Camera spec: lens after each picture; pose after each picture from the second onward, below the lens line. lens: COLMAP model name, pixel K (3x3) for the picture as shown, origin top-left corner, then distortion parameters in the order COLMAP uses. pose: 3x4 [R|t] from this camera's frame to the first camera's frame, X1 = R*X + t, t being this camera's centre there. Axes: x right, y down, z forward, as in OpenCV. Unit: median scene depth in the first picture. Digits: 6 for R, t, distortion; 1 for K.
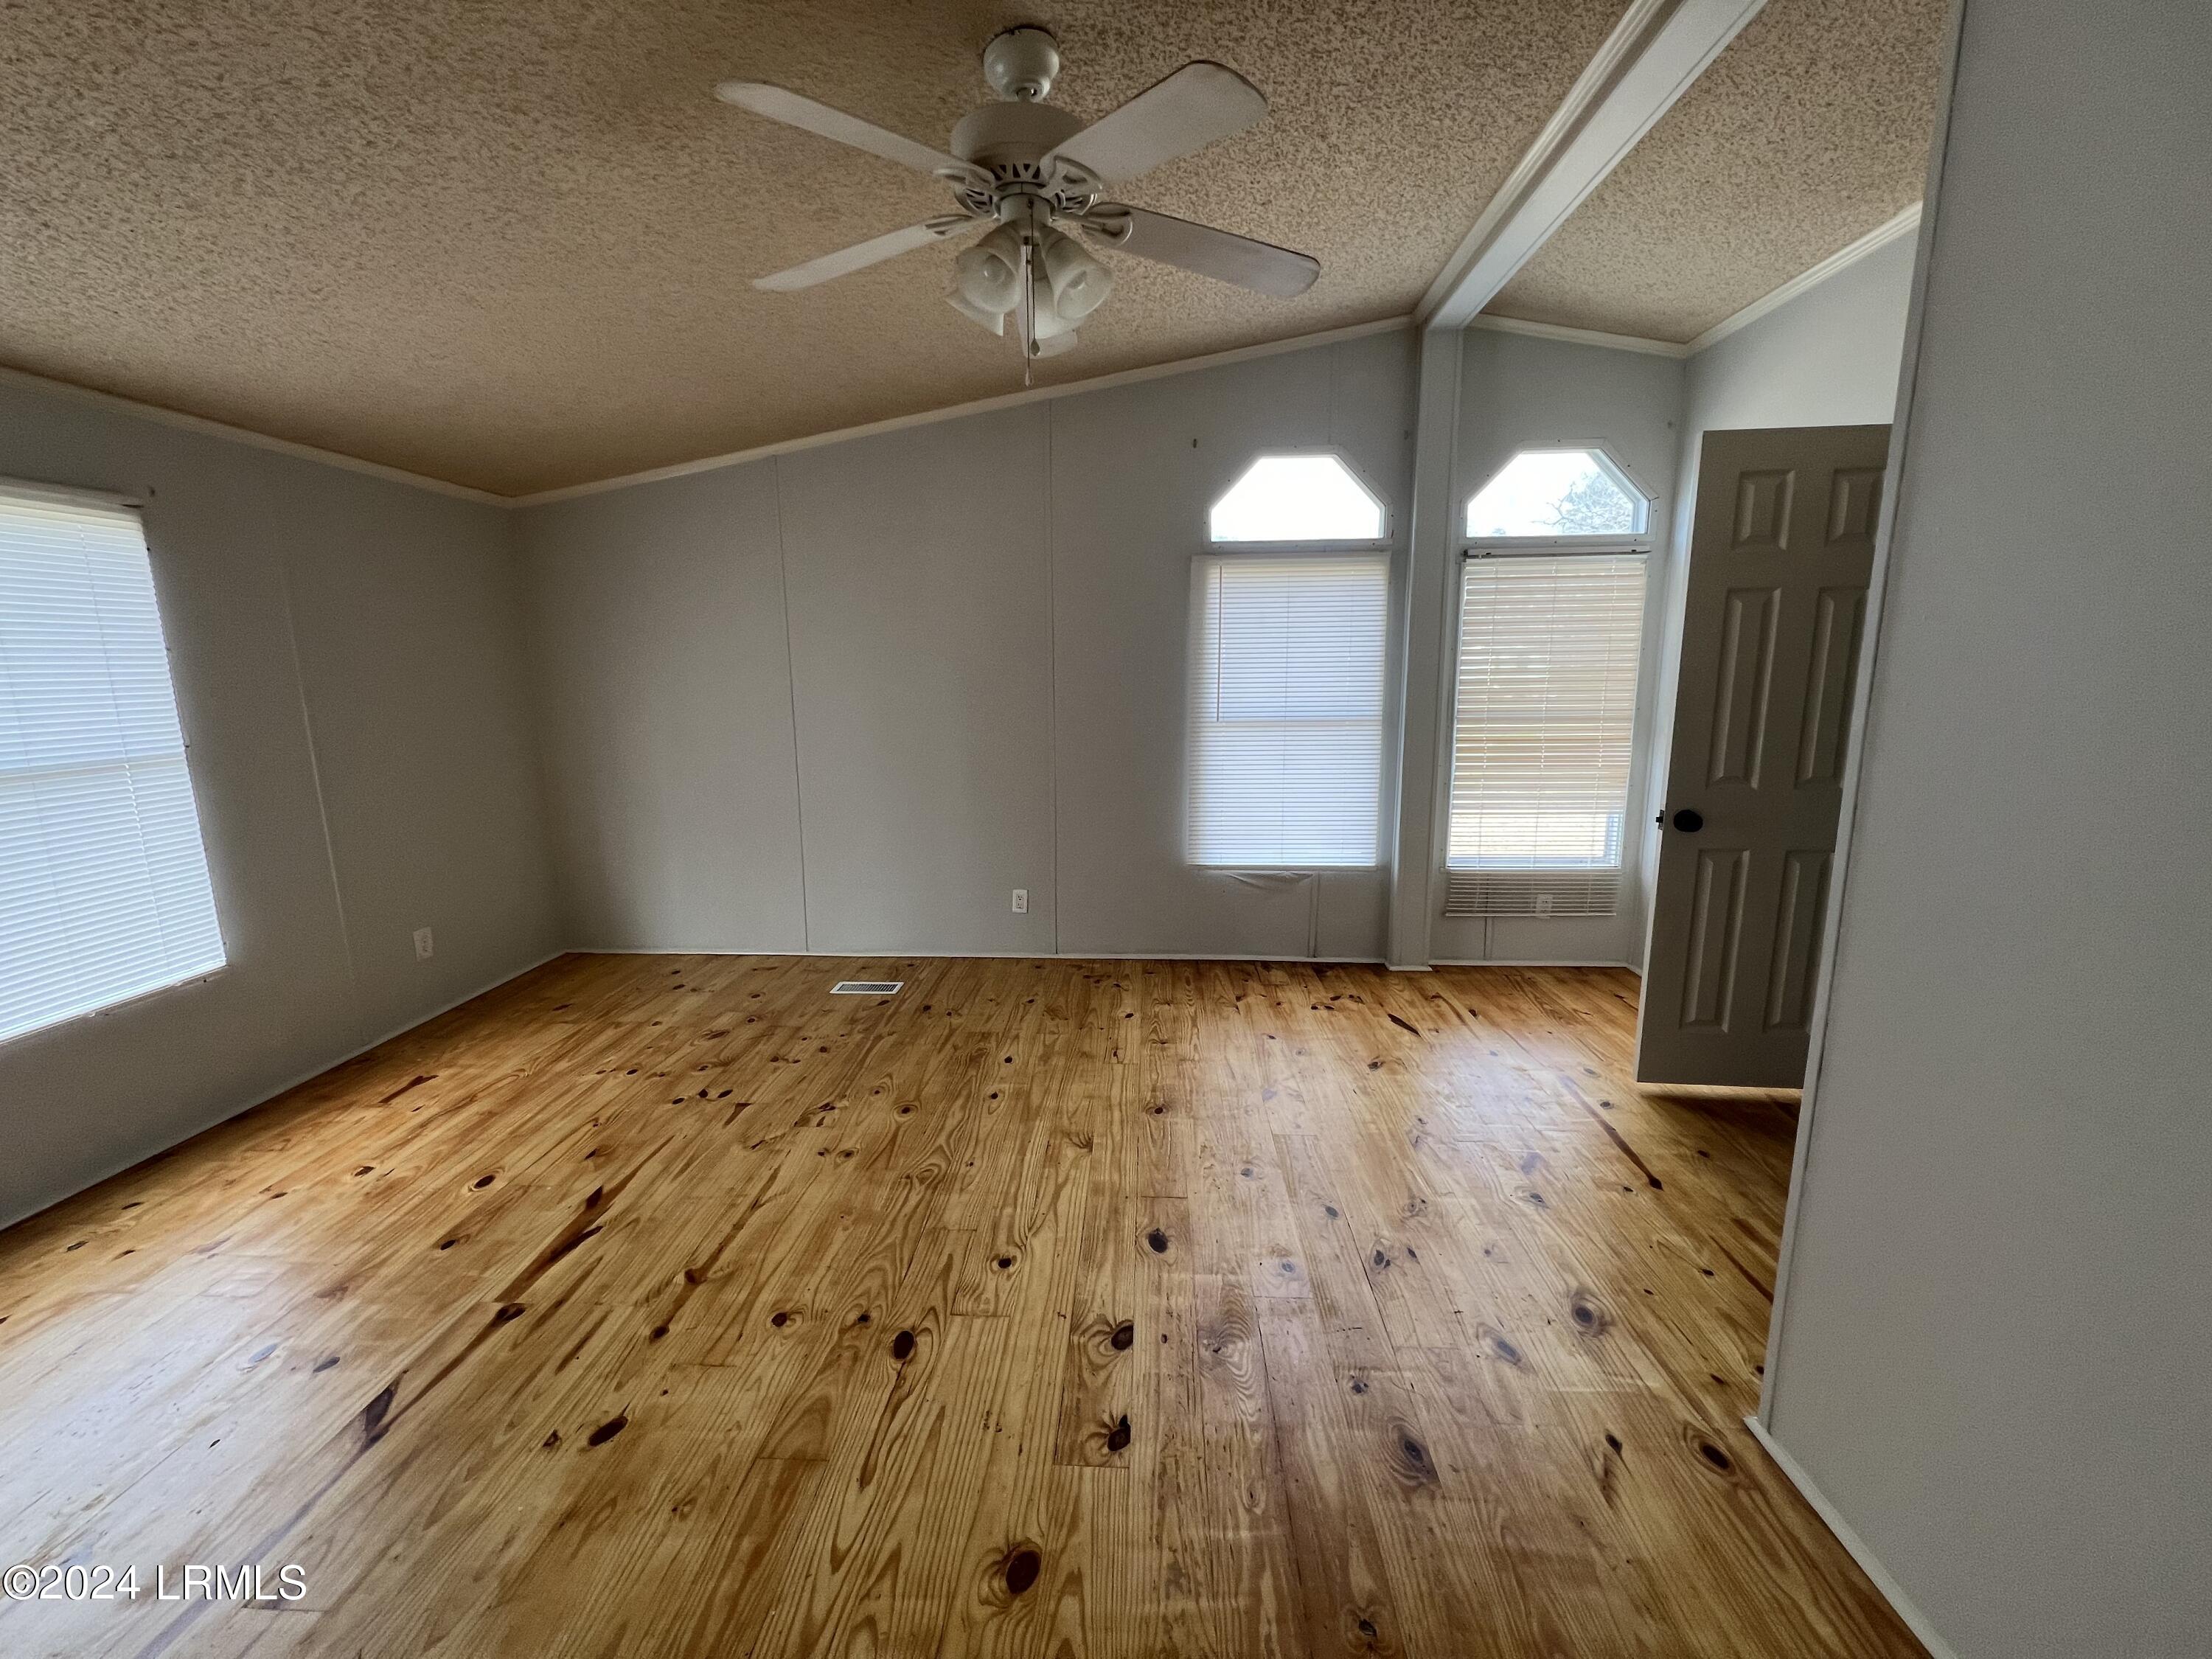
lens RADIAL K [[888.0, 0, 1098.0], [0, 888.0, 817.6], [0, 0, 1]] dist [-0.001344, -0.000130]
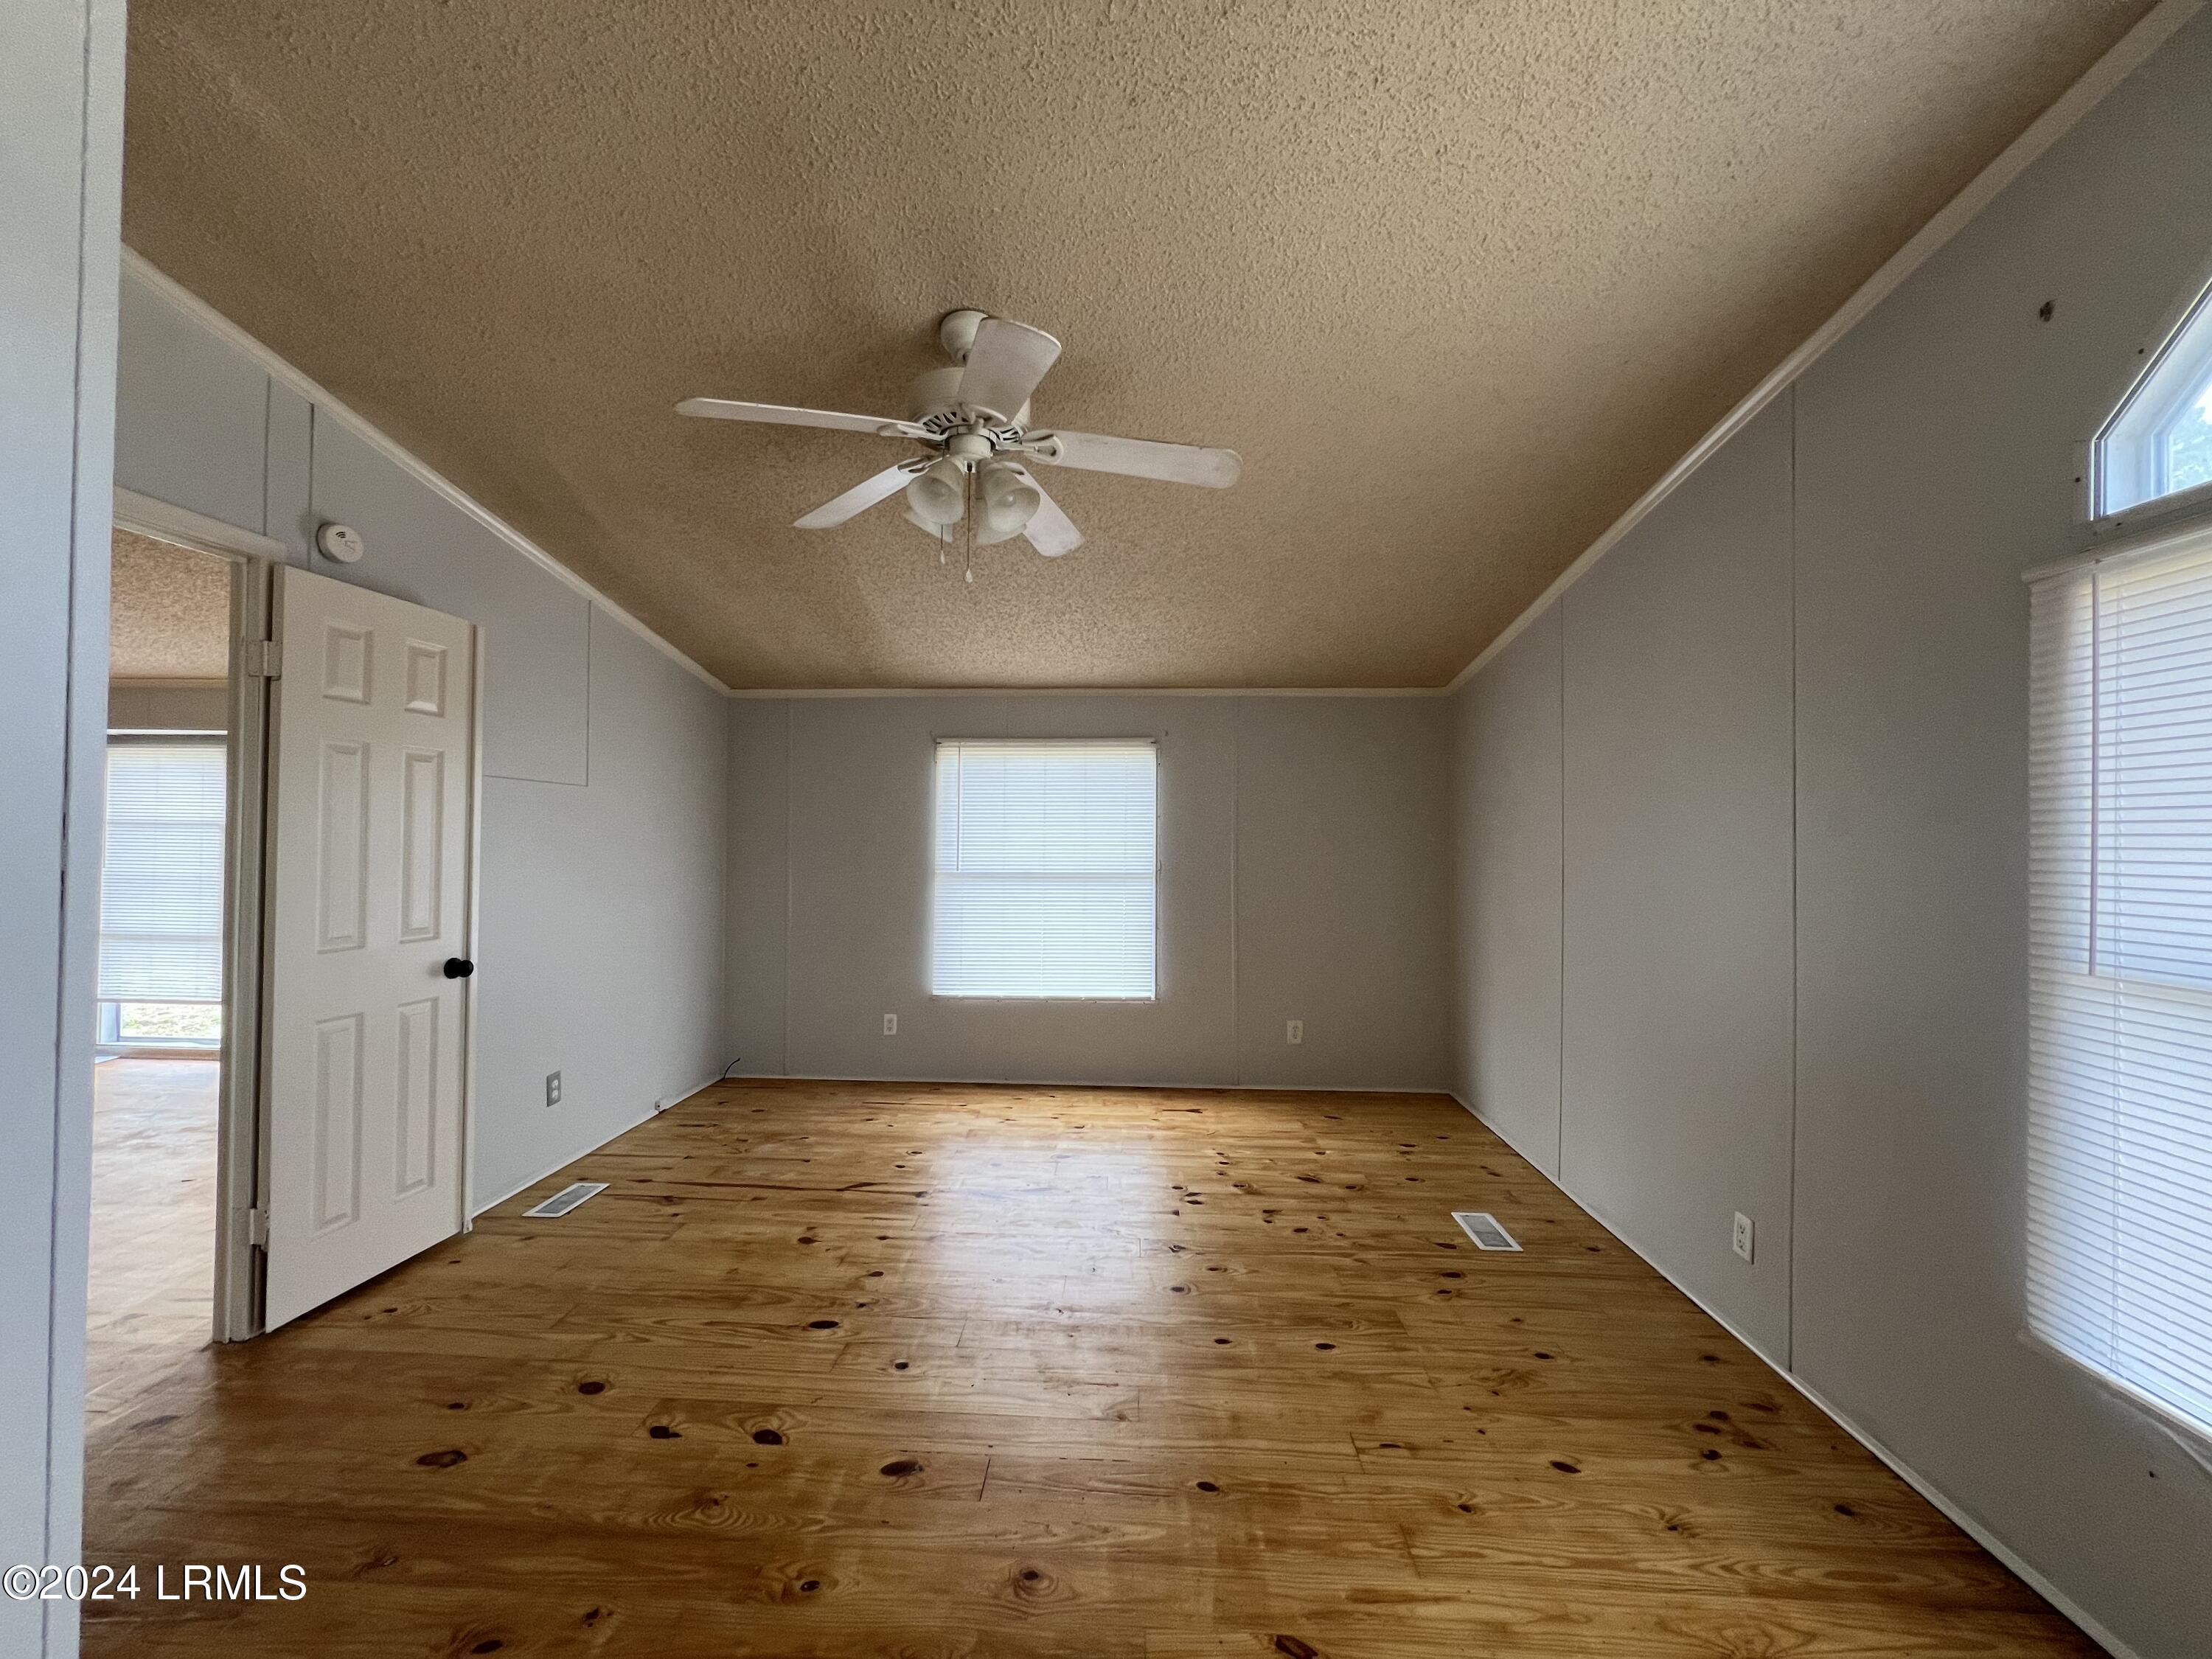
lens RADIAL K [[888.0, 0, 1095.3], [0, 888.0, 832.0], [0, 0, 1]] dist [-0.001344, -0.000130]
pose [[0.013179, 0.009107, -0.999872, 0.591081], [-0.180809, 0.983496, 0.006574, -0.111997], [0.983430, 0.180699, 0.014608, 0.671273]]
